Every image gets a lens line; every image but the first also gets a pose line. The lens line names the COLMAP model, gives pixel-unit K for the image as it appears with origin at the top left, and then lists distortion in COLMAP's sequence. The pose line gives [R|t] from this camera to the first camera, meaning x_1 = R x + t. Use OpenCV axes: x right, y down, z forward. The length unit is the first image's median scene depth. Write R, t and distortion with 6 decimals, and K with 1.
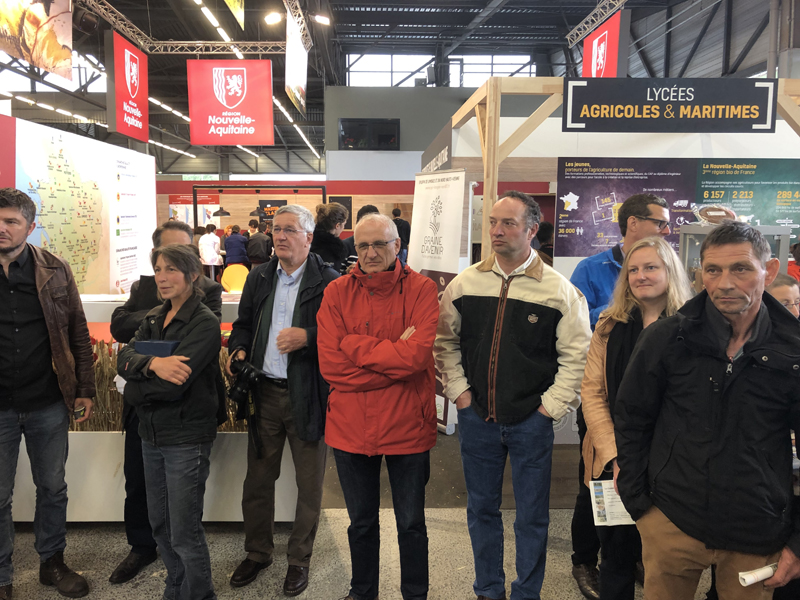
lens RADIAL K [[664.9, 0, 391.1], [0, 664.9, 294.1], [0, 0, 1]] dist [0.026175, -0.011237]
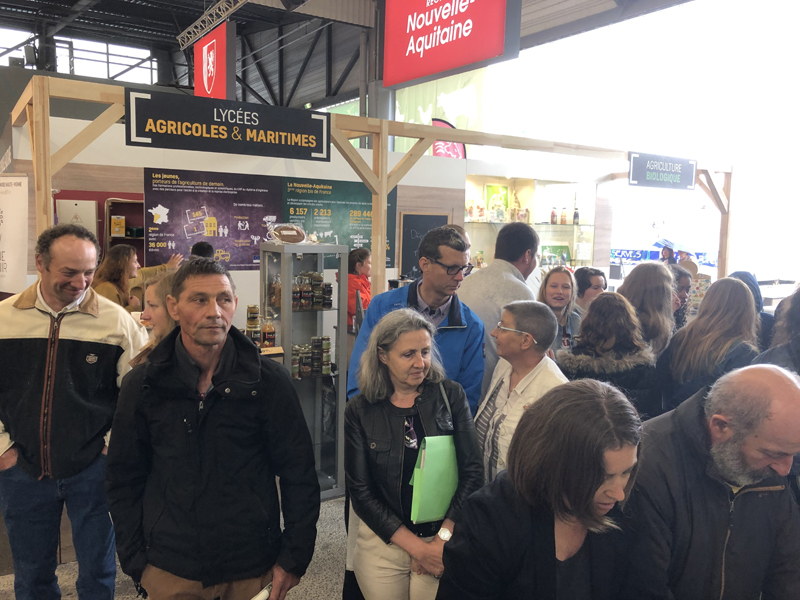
lens RADIAL K [[664.9, 0, 404.5], [0, 664.9, 288.2], [0, 0, 1]] dist [0.026175, -0.011237]
pose [[0.854451, -0.038519, 0.518102, 0.029807], [0.043879, 0.999035, 0.001909, -0.008367], [-0.517676, 0.021102, 0.855317, -0.000372]]
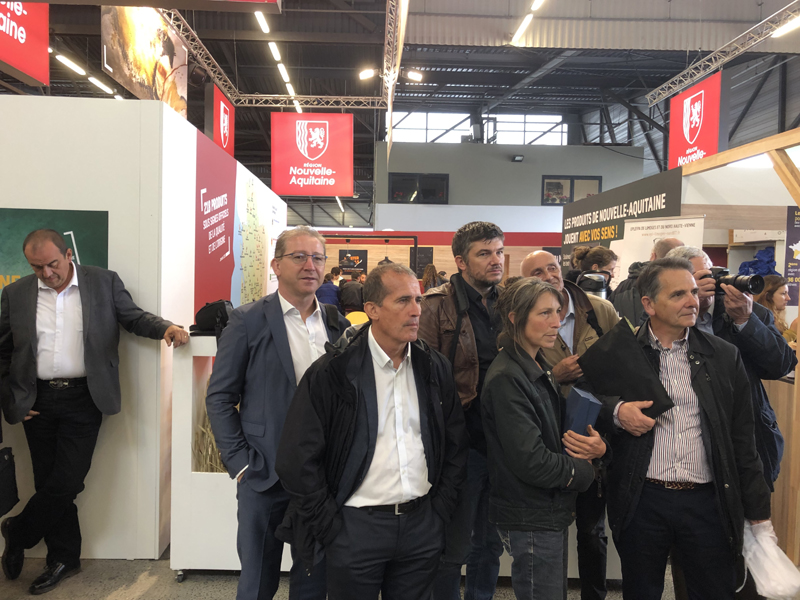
lens RADIAL K [[664.9, 0, 398.0], [0, 664.9, 295.5], [0, 0, 1]] dist [0.026175, -0.011237]
pose [[0.999850, 0.013958, 0.010211, -0.148723], [-0.013114, 0.996831, -0.078460, 0.006729], [-0.011274, 0.078315, 0.996865, 0.005649]]
